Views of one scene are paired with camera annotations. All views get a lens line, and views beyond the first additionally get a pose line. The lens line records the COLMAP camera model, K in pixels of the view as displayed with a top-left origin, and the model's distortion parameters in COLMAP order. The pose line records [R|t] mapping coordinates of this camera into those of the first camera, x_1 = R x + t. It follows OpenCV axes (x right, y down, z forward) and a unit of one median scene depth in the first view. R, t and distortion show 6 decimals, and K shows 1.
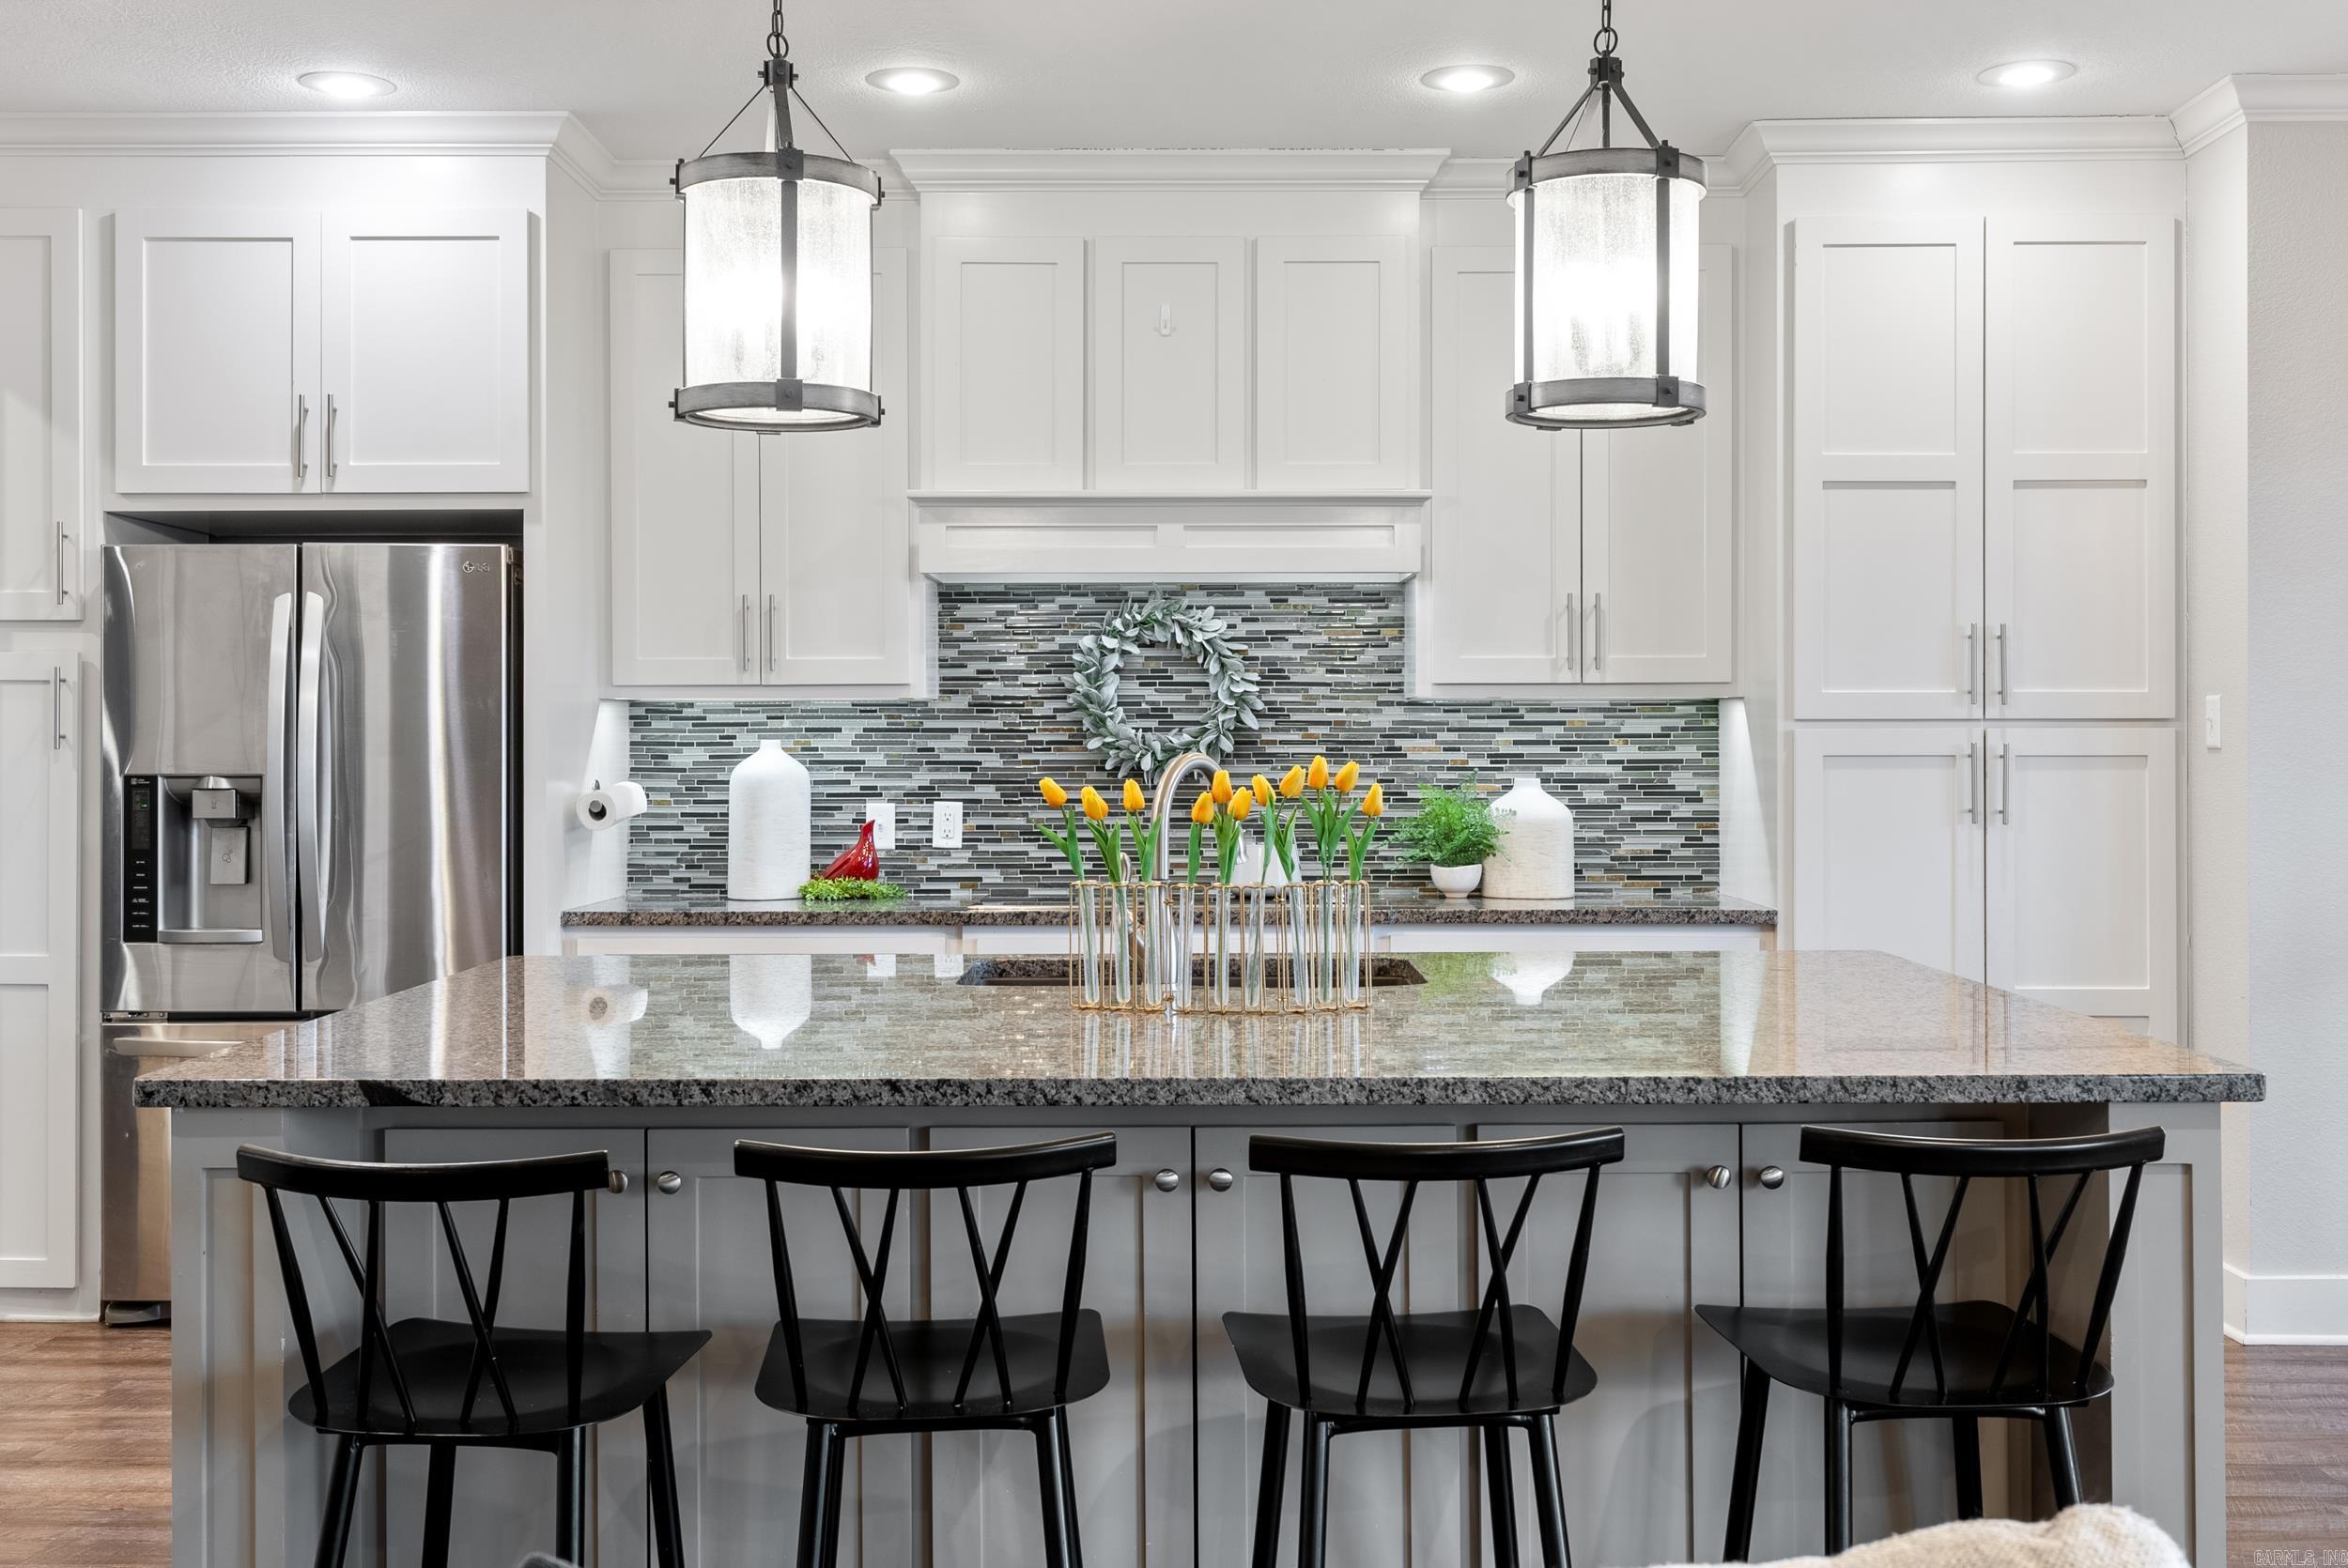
lens RADIAL K [[2337.2, 0, 1164.4], [0, 2337.2, 744.4], [0, 0, 1]] dist [0.016195, 0.000000]
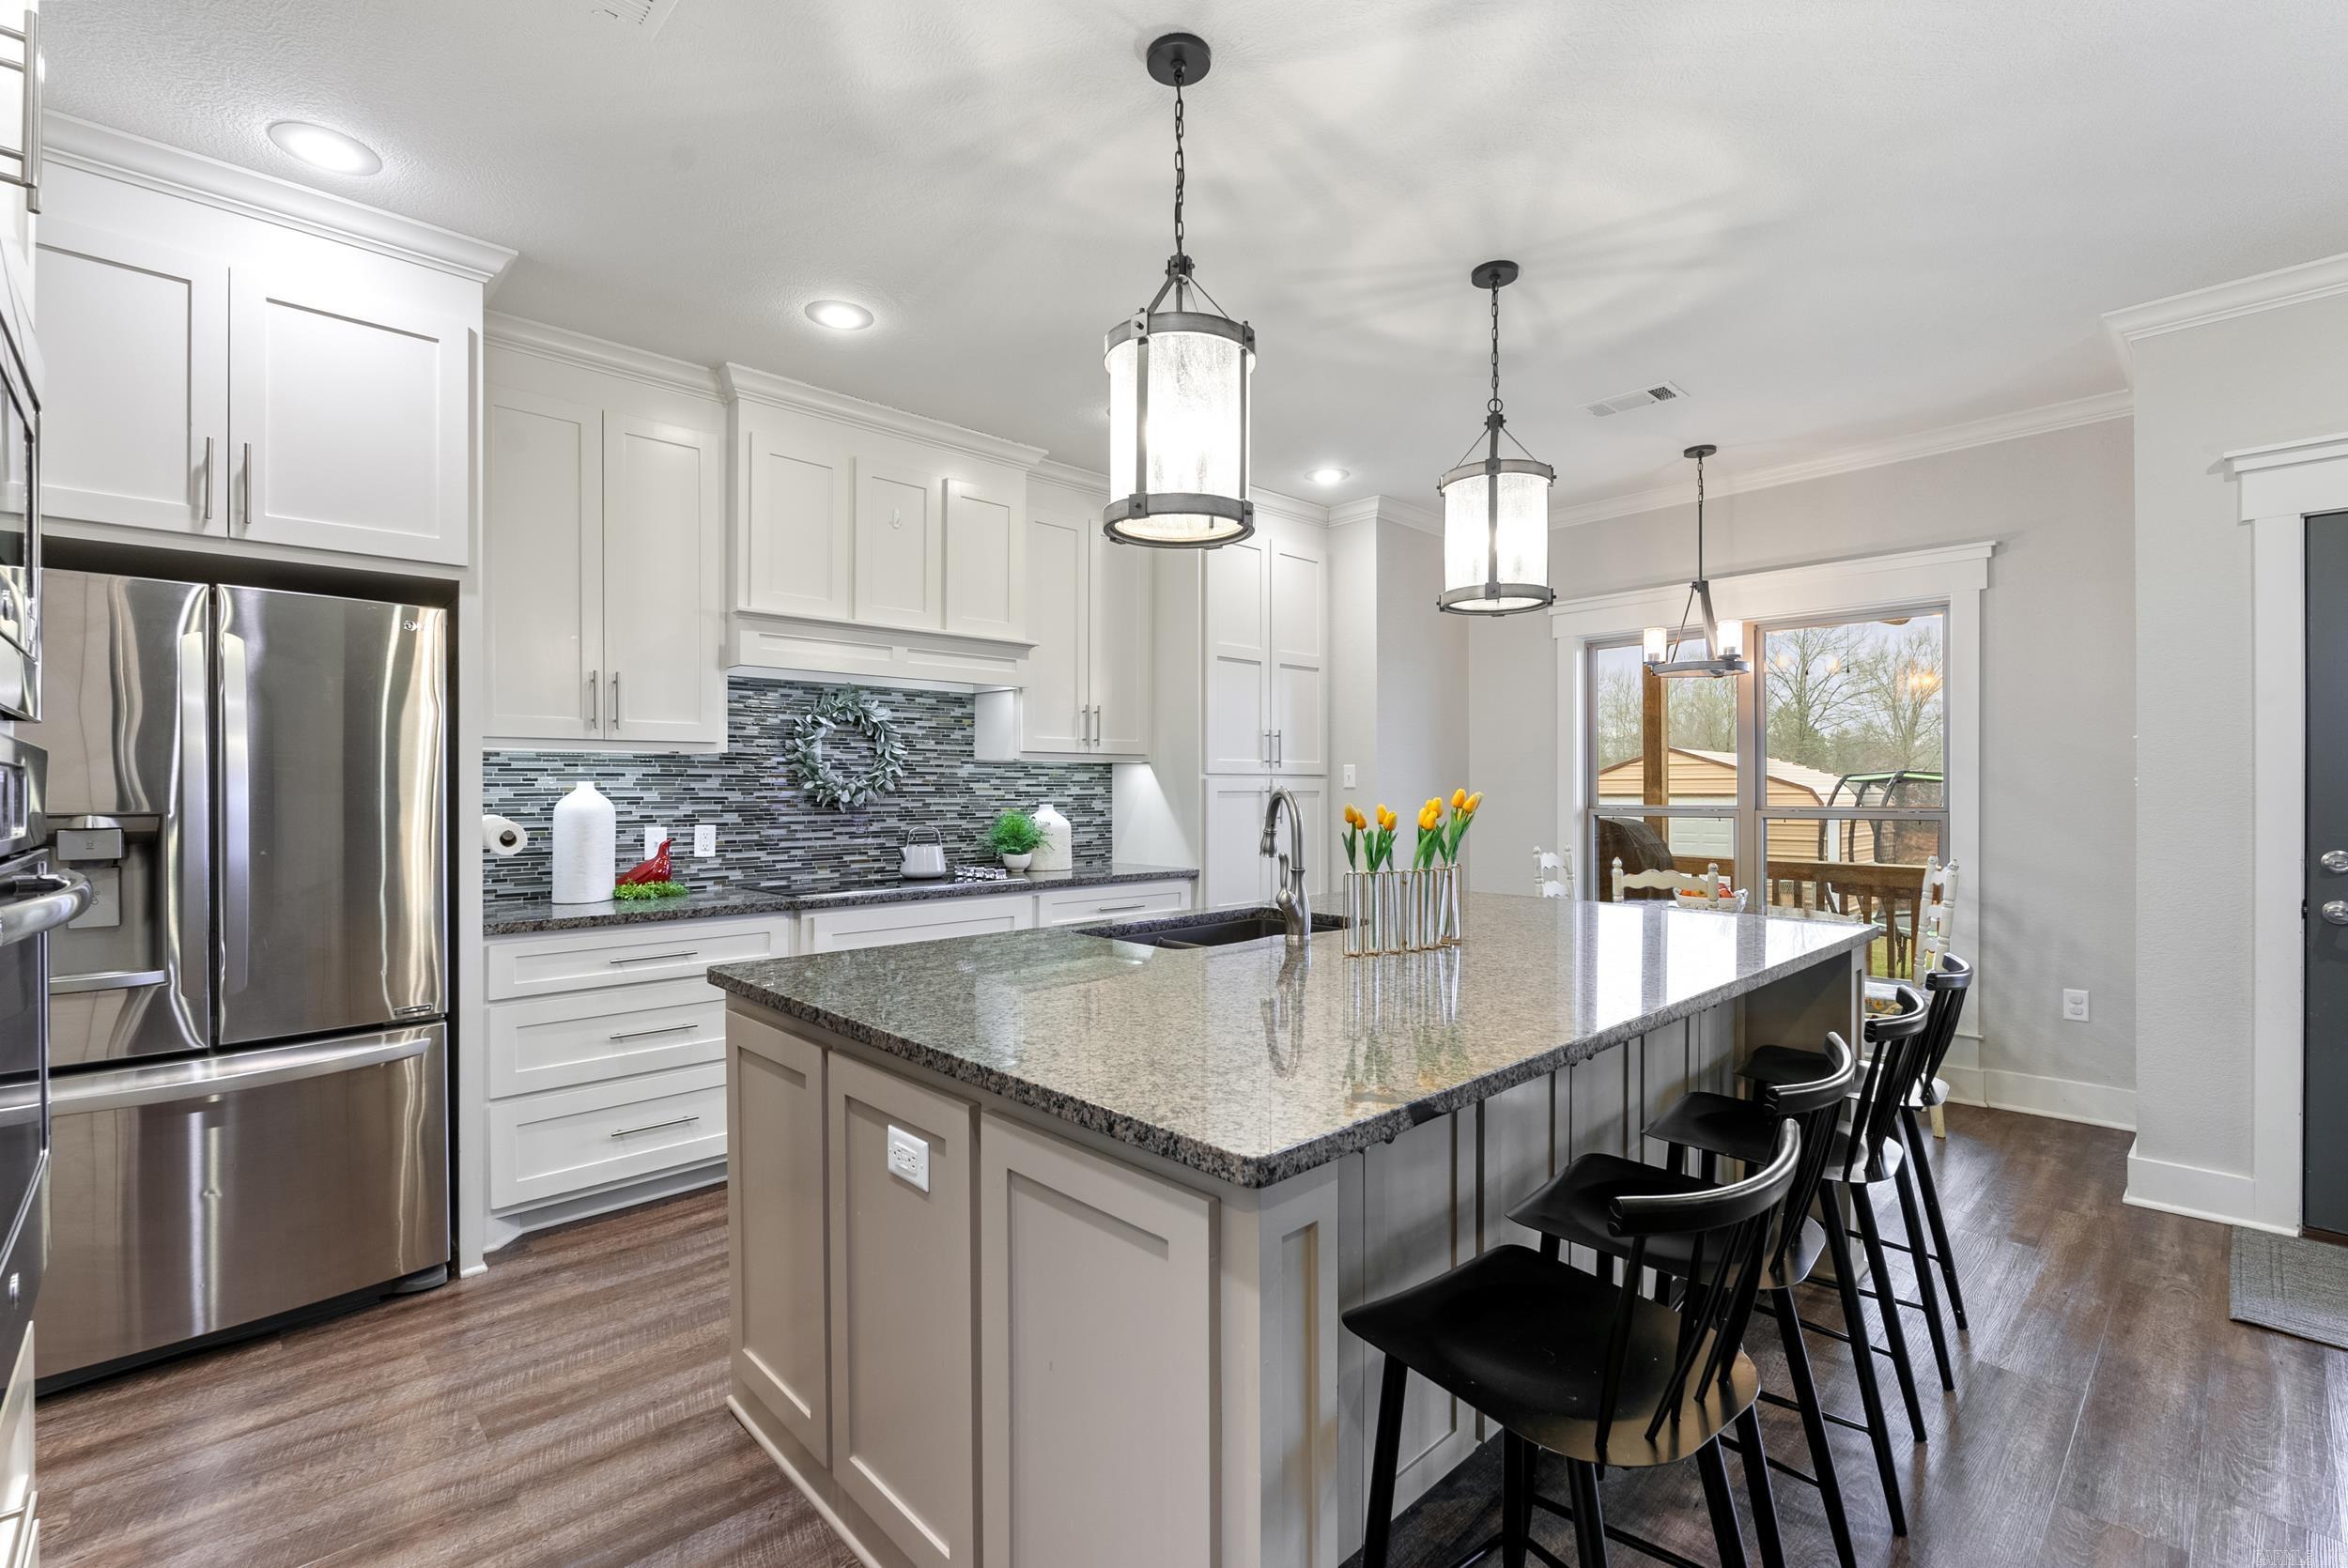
lens RADIAL K [[1032.7, 0, 1172.5], [0, 1032.7, 787.1], [0, 0, 1]] dist [-0.005300, -0.000436]
pose [[0.718329, 0.001471, 0.695702, -0.338614], [0.001390, 0.999993, -0.003549, 0.003815], [-0.695702, 0.003516, 0.718322, 0.350737]]
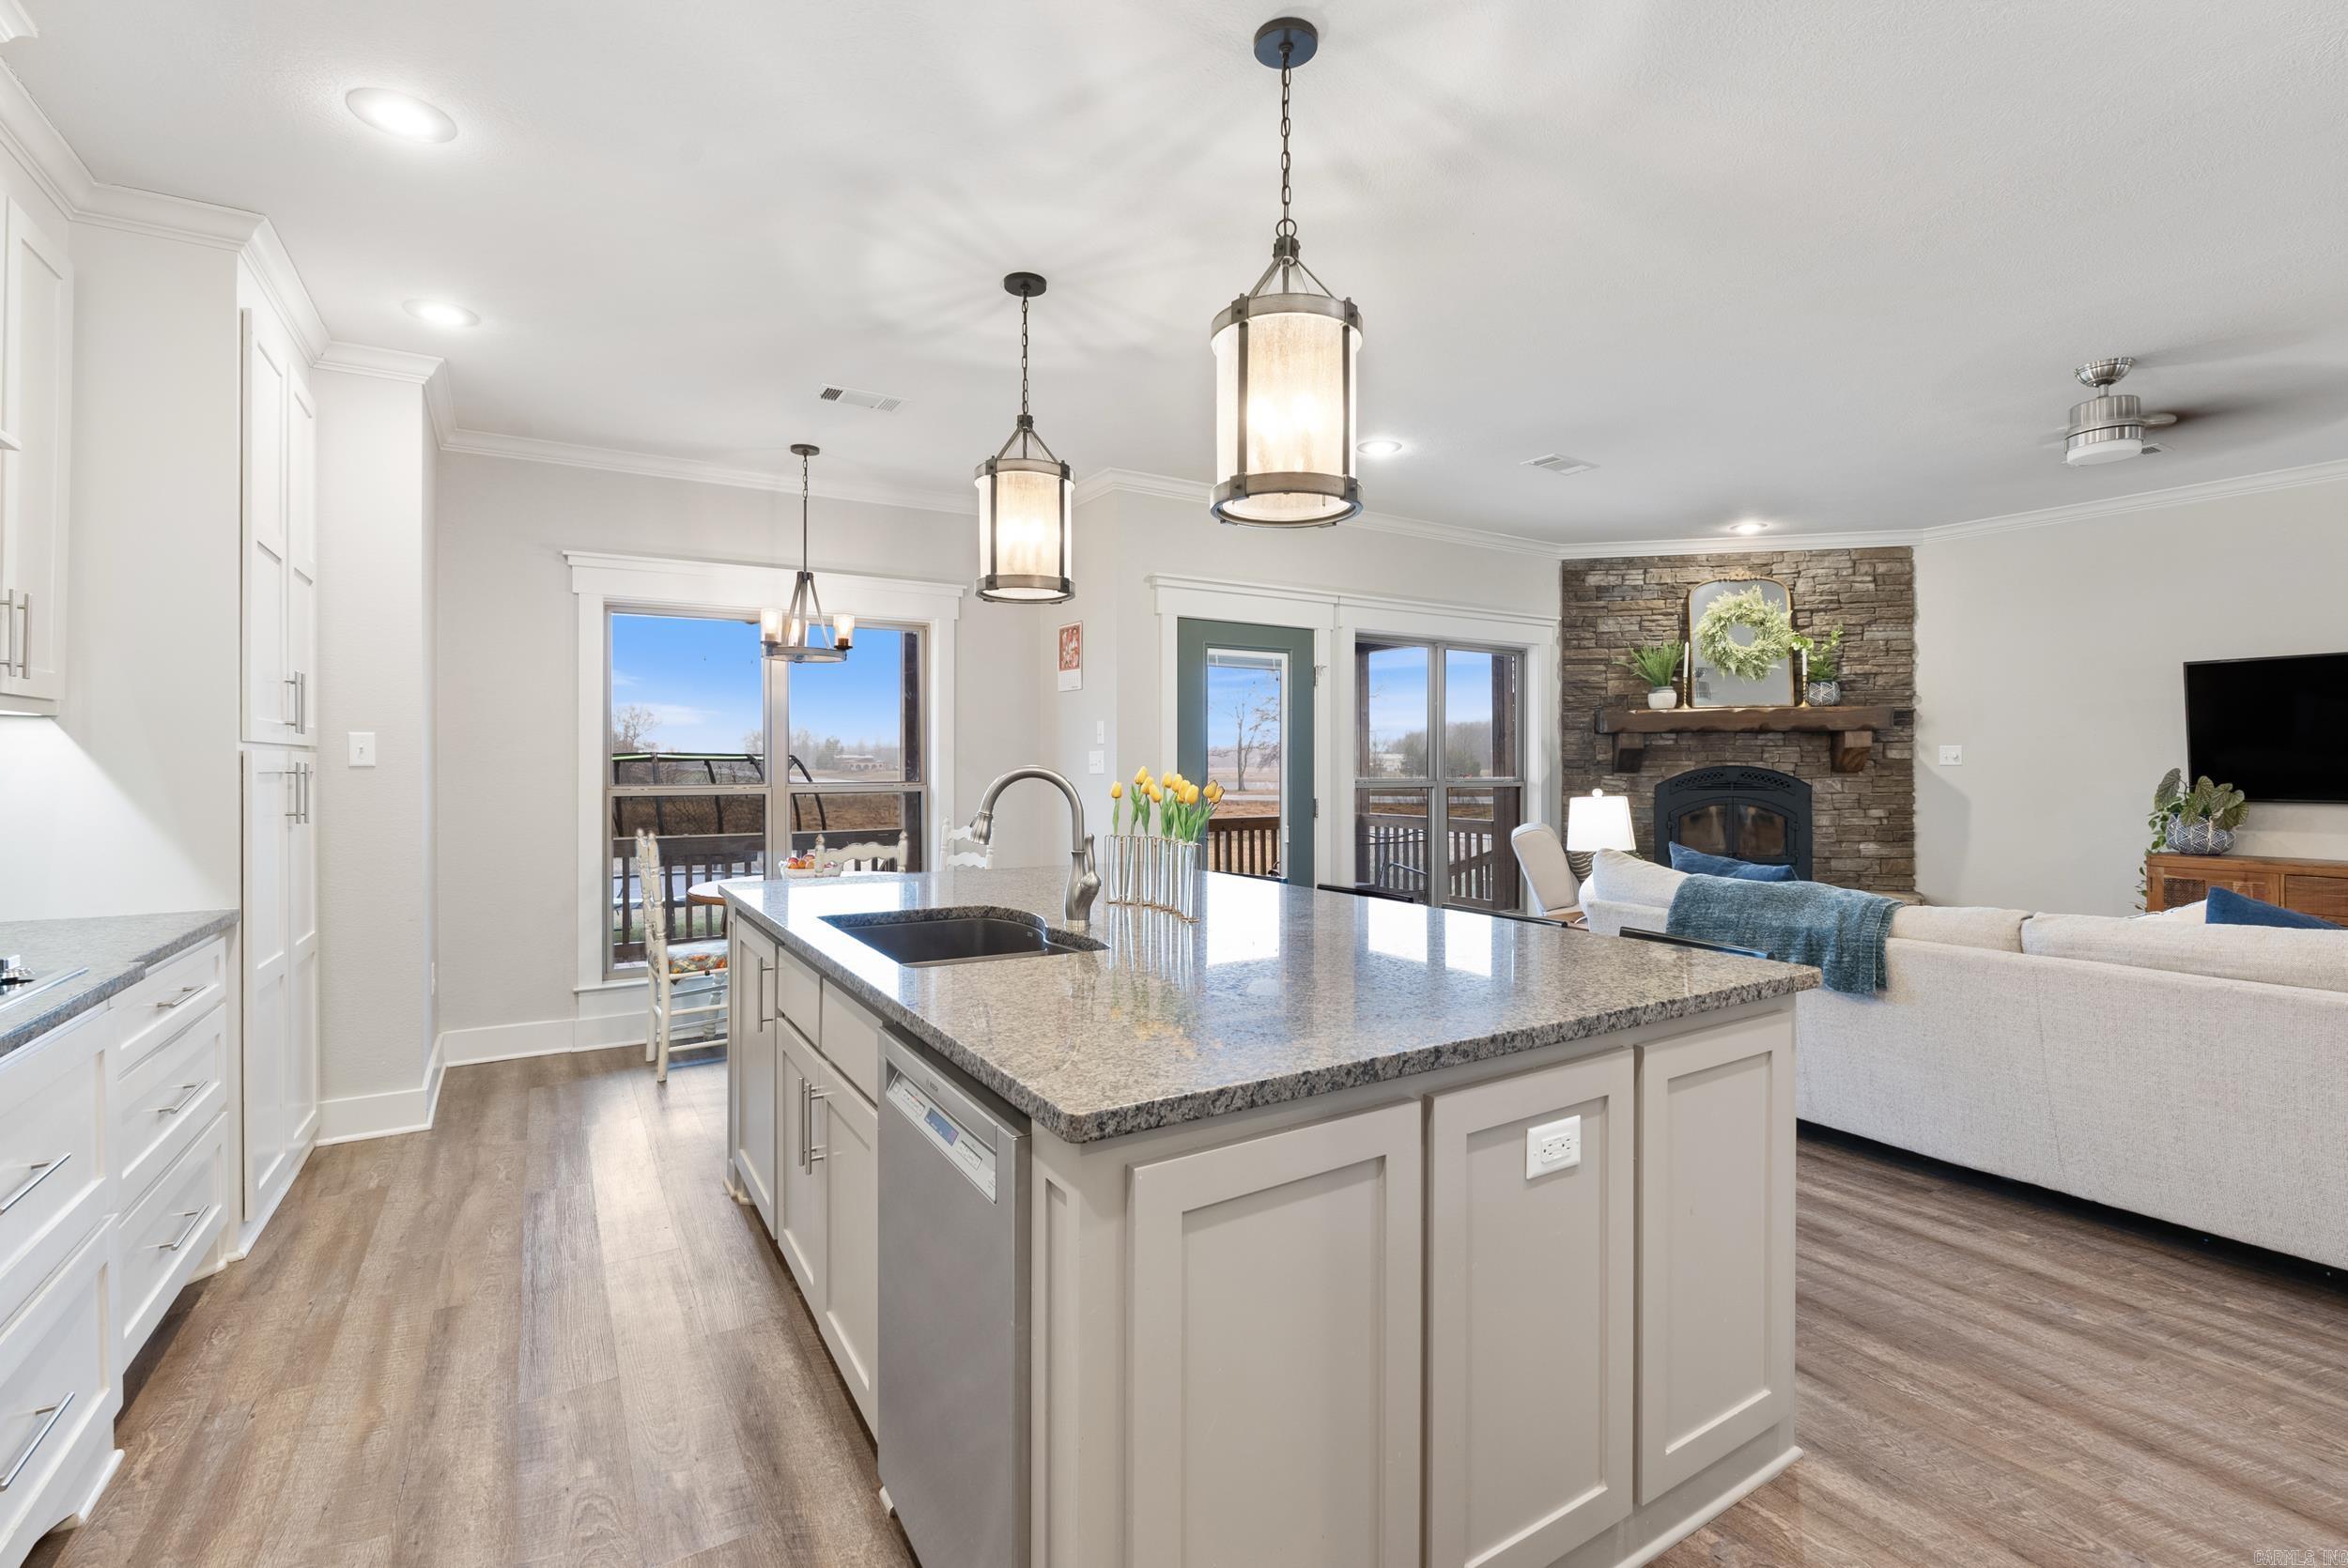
lens RADIAL K [[1032.7, 0, 1173.2], [0, 1032.7, 765.0], [0, 0, 1]] dist [-0.005300, -0.000436]
pose [[-0.529610, 0.001810, 0.848239, -0.371107], [0.002657, 0.999996, -0.000475, 0.002587], [-0.848237, 0.002002, -0.529613, 0.810415]]
